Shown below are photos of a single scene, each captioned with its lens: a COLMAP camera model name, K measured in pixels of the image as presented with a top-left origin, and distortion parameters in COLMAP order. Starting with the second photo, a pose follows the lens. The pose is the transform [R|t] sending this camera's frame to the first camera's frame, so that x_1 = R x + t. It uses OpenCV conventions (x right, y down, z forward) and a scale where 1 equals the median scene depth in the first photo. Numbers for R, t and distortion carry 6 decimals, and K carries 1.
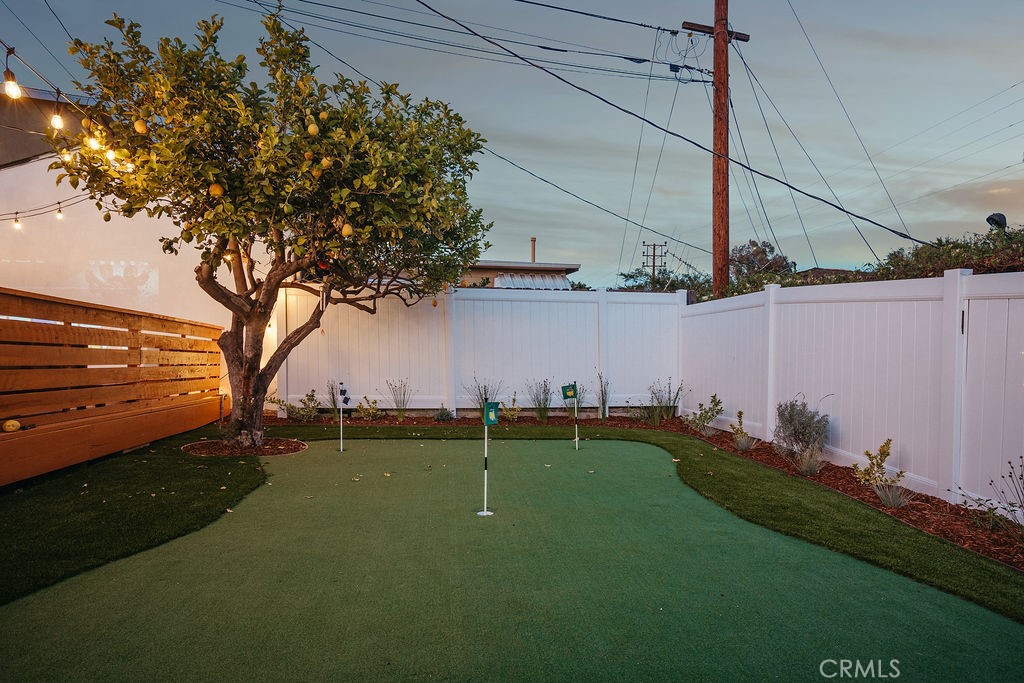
lens RADIAL K [[594.4, 0, 511.1], [0, 594.4, 310.5], [0, 0, 1]] dist [-0.012475, 0.000126]
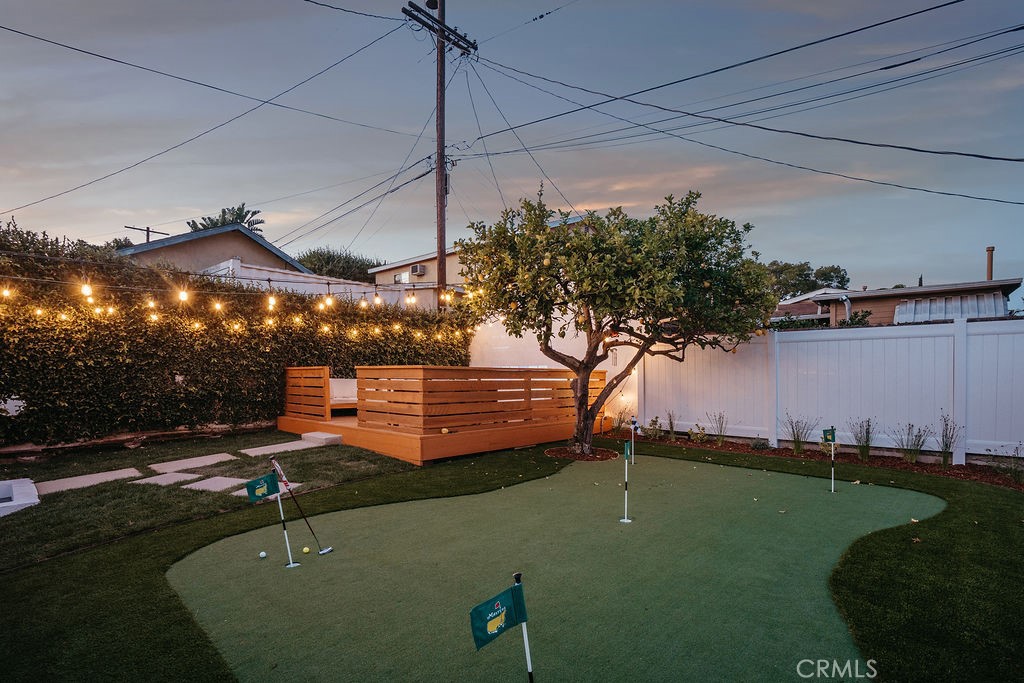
lens RADIAL K [[490.8, 0, 511.8], [0, 490.8, 355.9], [0, 0, 1]] dist [-0.073379, 0.032688]
pose [[0.631148, -0.032621, -0.774976, 0.401567], [0.062542, 0.998002, 0.008925, -0.044794], [0.773137, -0.054102, 0.631928, 0.047078]]
